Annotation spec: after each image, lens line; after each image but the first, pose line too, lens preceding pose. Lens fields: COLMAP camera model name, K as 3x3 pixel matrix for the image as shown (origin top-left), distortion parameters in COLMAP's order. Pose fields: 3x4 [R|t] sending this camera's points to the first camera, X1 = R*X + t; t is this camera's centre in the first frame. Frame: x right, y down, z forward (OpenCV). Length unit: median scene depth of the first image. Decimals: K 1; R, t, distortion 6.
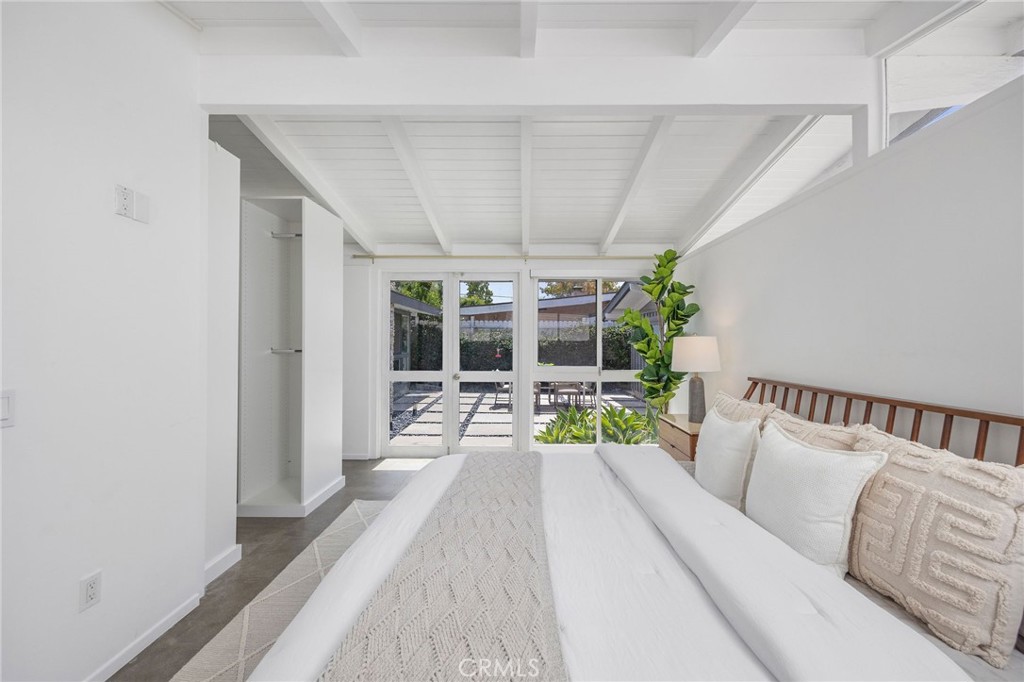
lens RADIAL K [[399.0, 0, 512.4], [0, 399.0, 343.1], [0, 0, 1]] dist [0.001178, 0.000032]
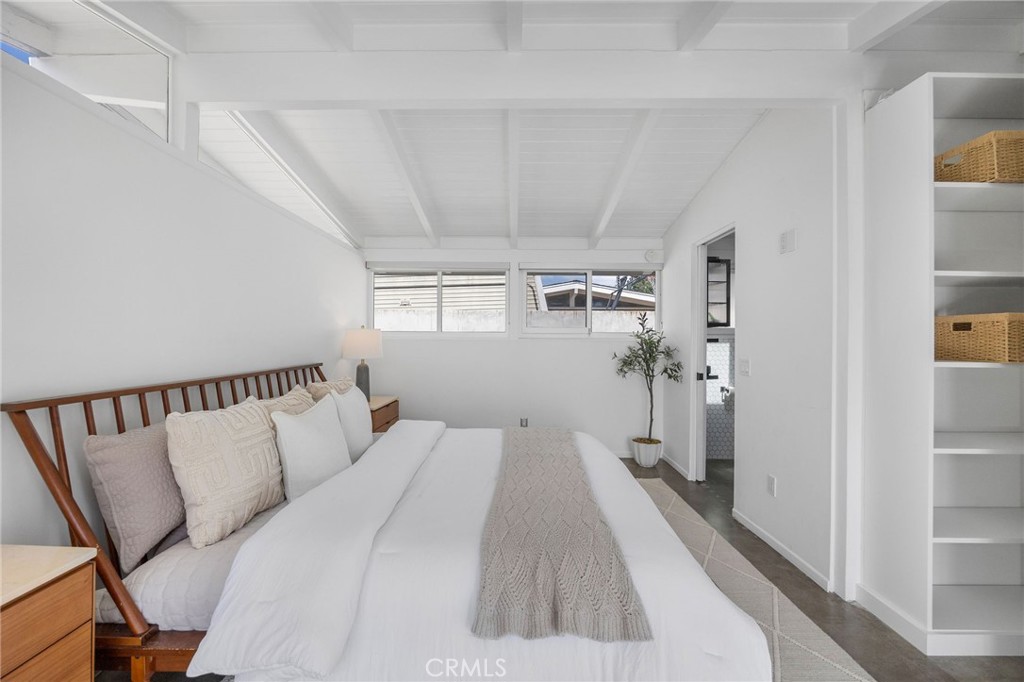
lens RADIAL K [[441.3, 0, 511.4], [0, 441.3, 339.5], [0, 0, 1]] dist [0.004770, 0.000378]
pose [[-0.999959, -0.008653, -0.002839, 0.040821], [-0.008635, 0.999942, -0.006373, 0.020513], [0.002894, -0.006349, -0.999976, 2.283652]]
